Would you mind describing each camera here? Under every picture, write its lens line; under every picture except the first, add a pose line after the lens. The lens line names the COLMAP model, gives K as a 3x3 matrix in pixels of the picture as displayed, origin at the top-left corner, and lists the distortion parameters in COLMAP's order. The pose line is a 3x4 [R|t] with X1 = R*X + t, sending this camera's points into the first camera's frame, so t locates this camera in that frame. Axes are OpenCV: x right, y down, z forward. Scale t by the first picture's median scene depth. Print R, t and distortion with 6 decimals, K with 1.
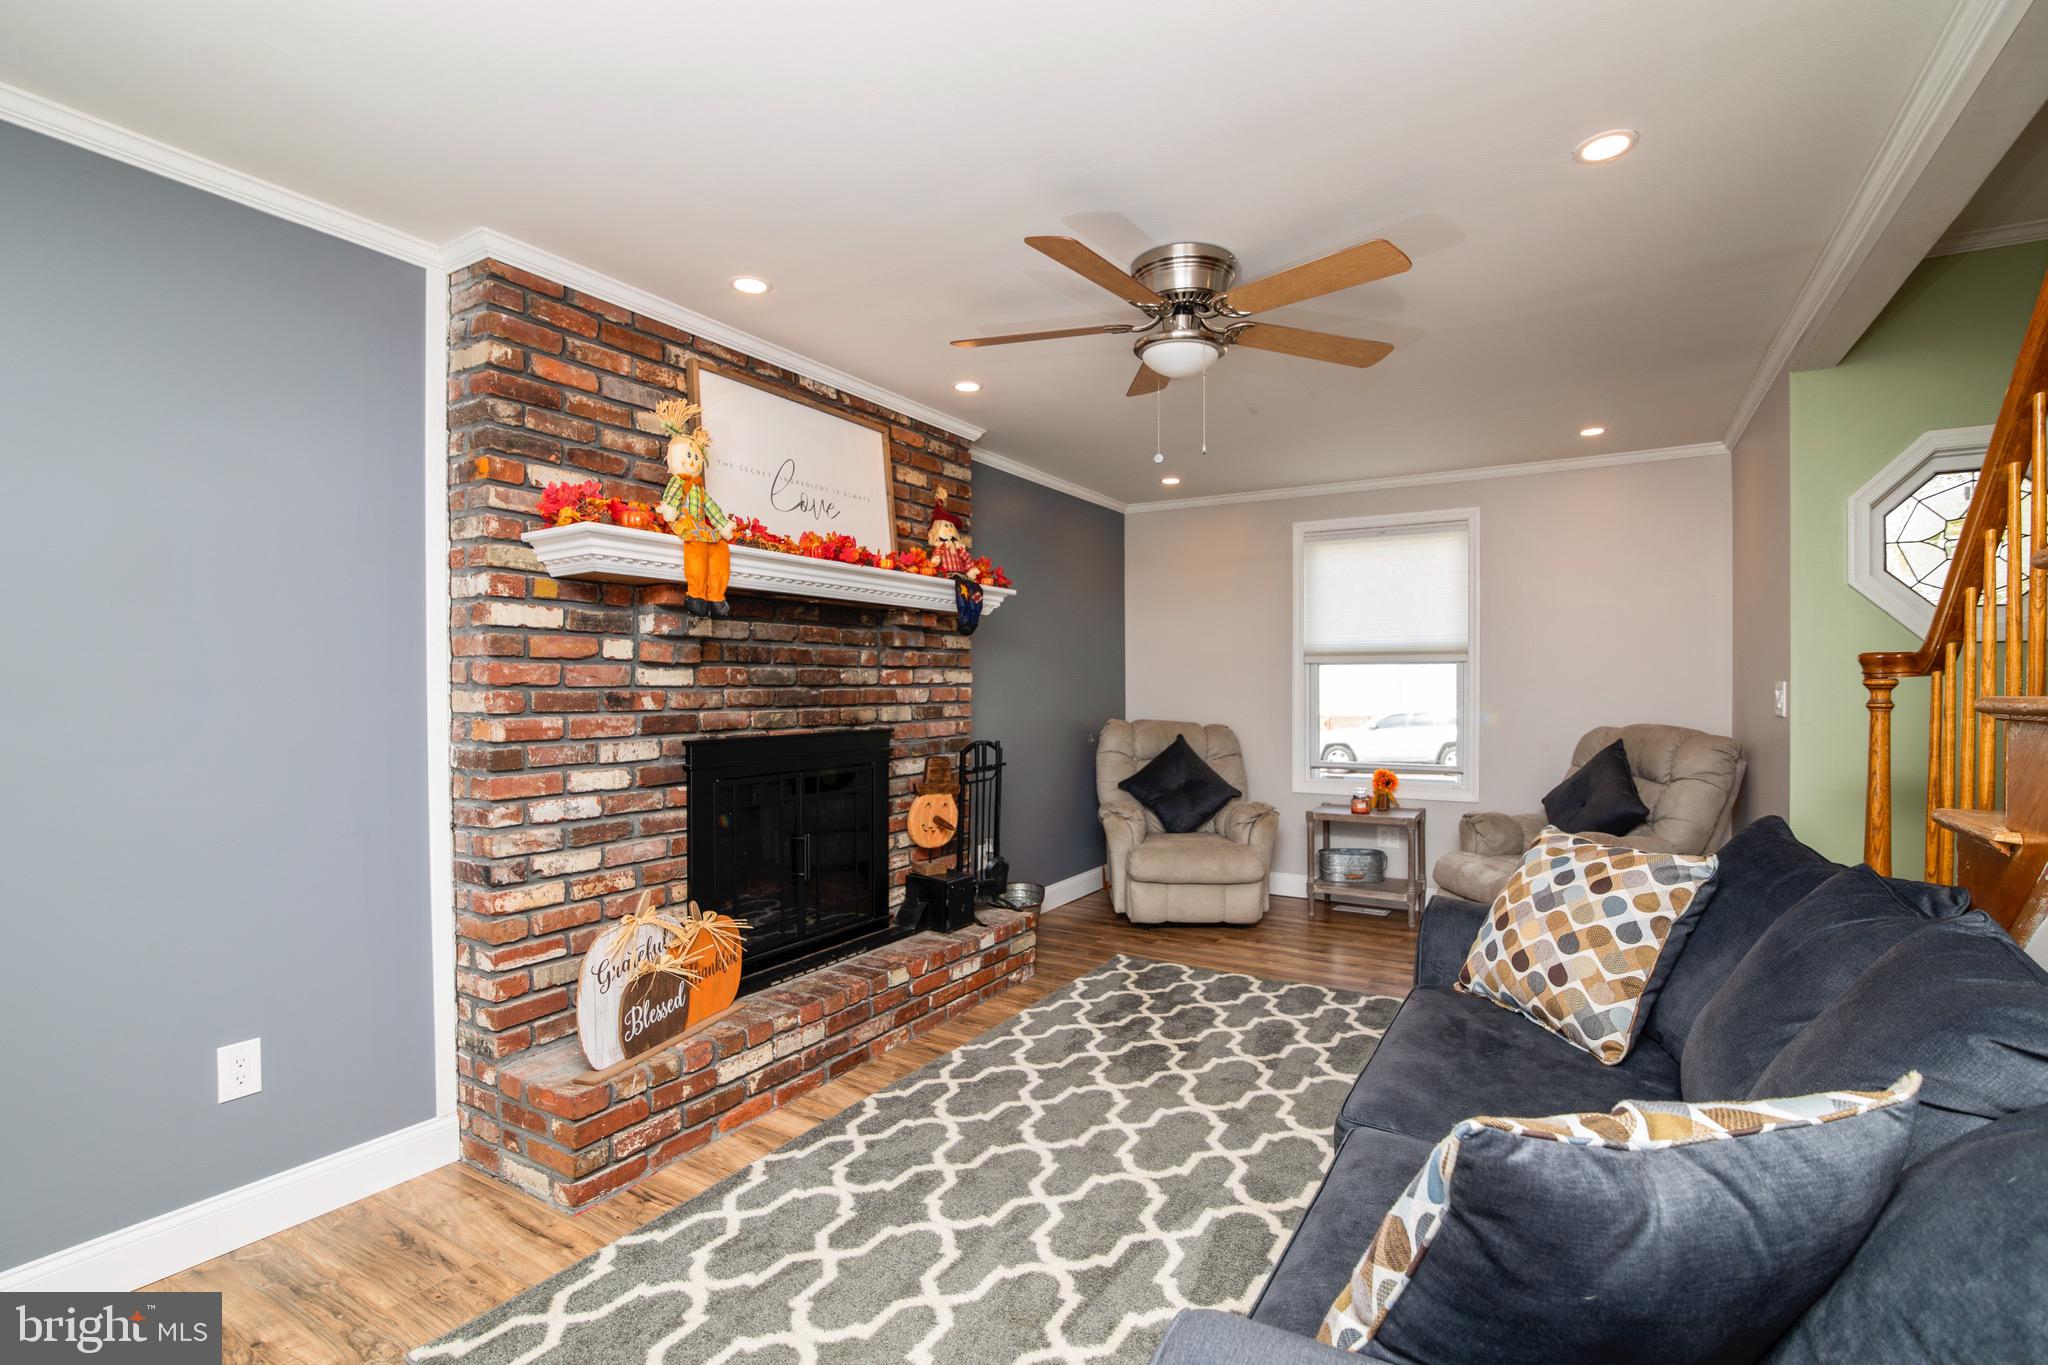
lens RADIAL K [[936.3, 0, 1028.6], [0, 936.3, 686.7], [0, 0, 1]] dist [-0.021208, 0.000453]
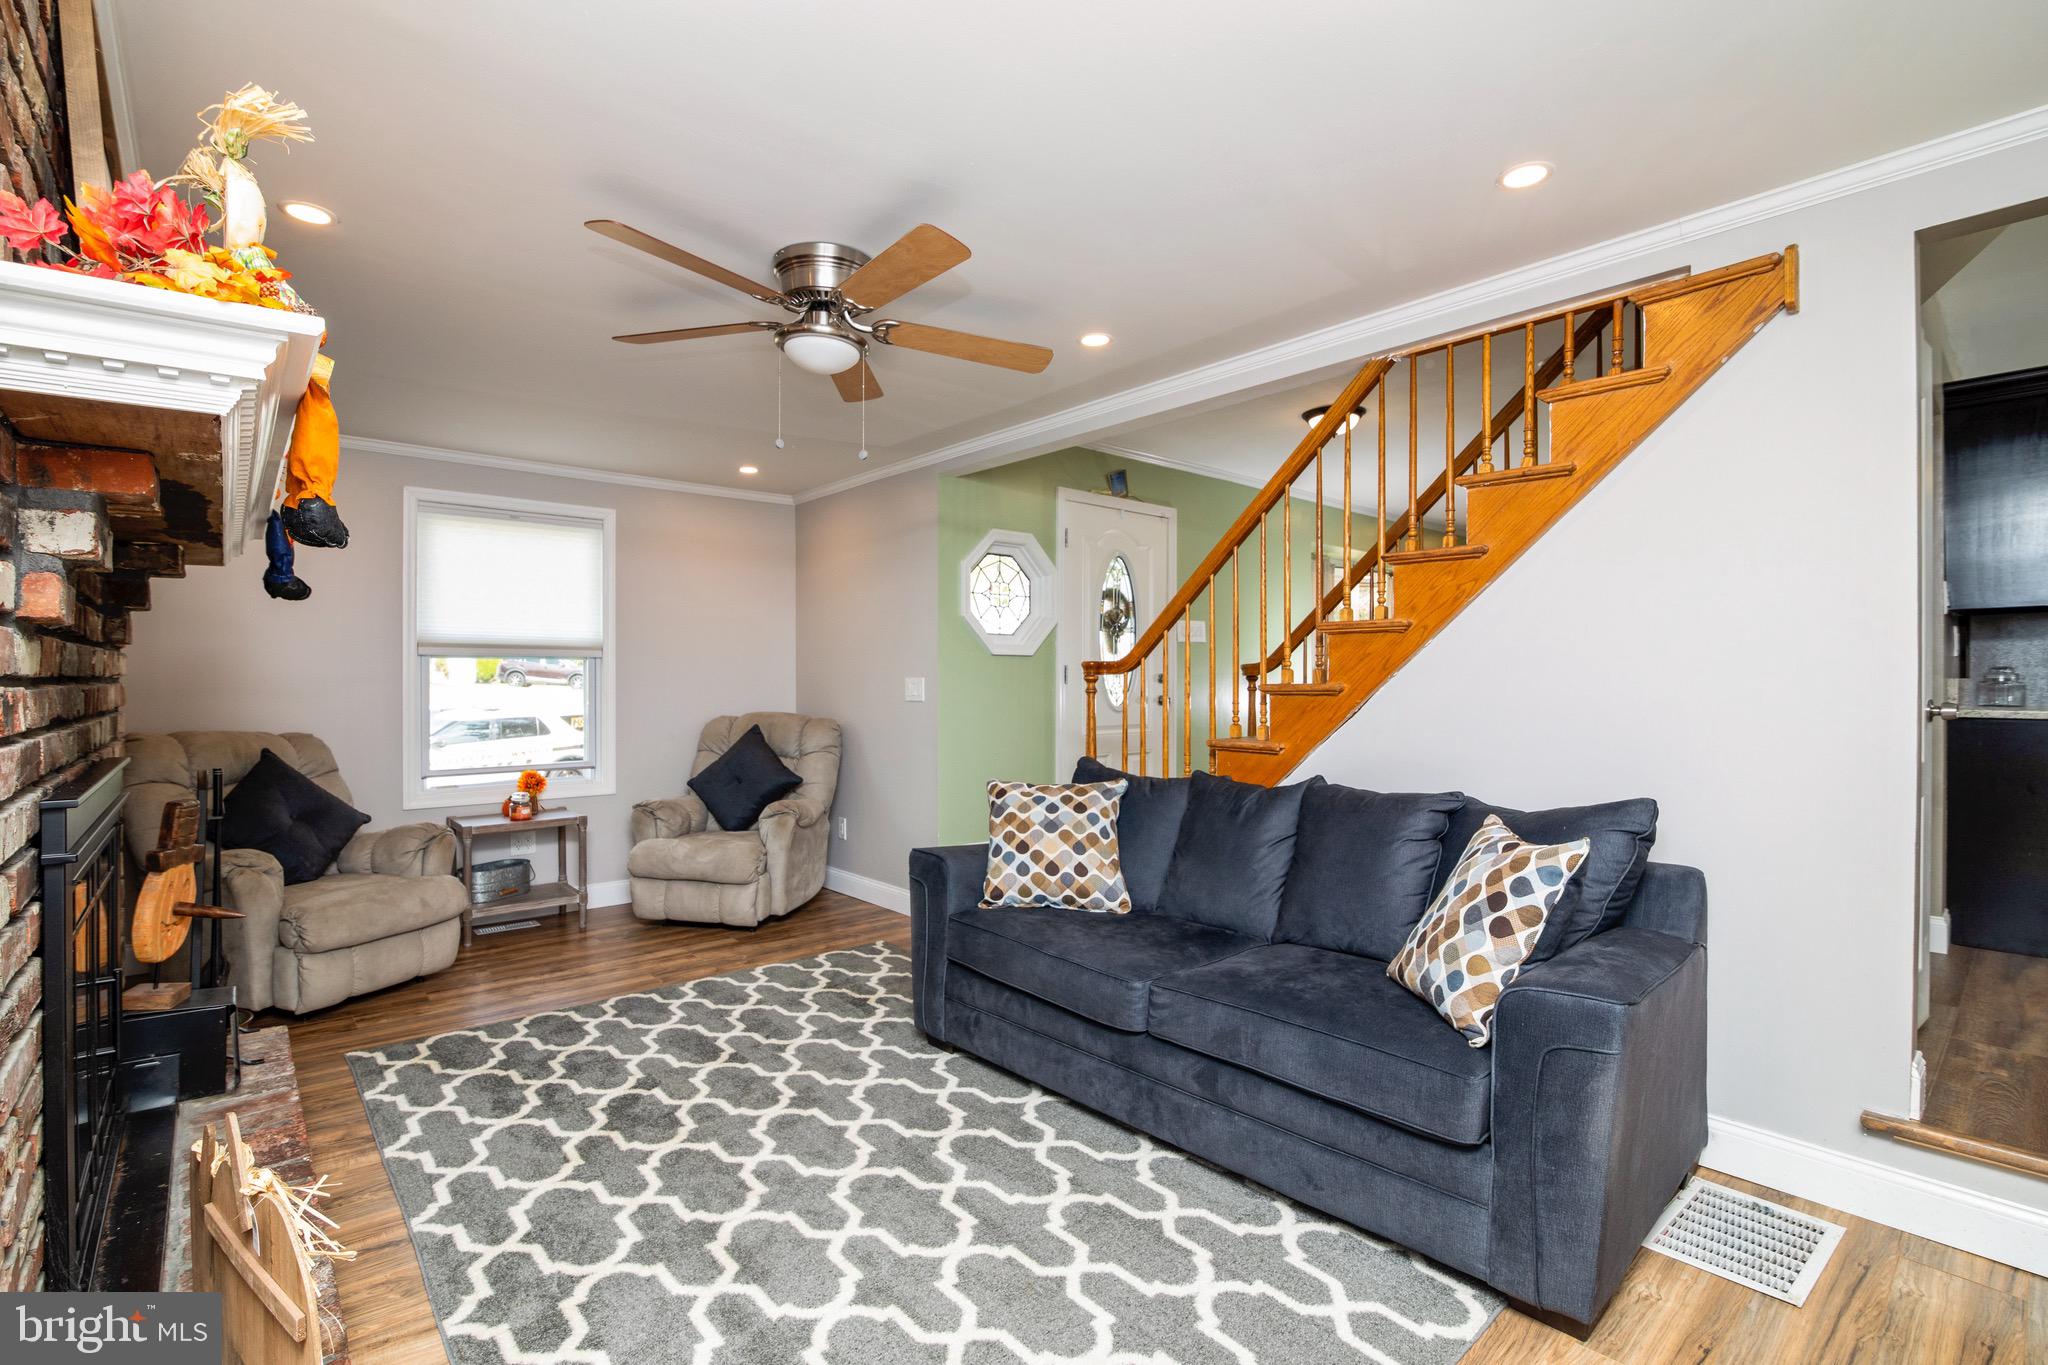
lens RADIAL K [[934.9, 0, 1028.6], [0, 934.9, 682.4], [0, 0, 1]] dist [-0.020754, 0.000242]
pose [[0.308722, -0.000051, 0.951152, -0.539945], [0.003132, 0.999995, -0.000963, 0.003663], [-0.951147, 0.003276, 0.308720, 0.363749]]
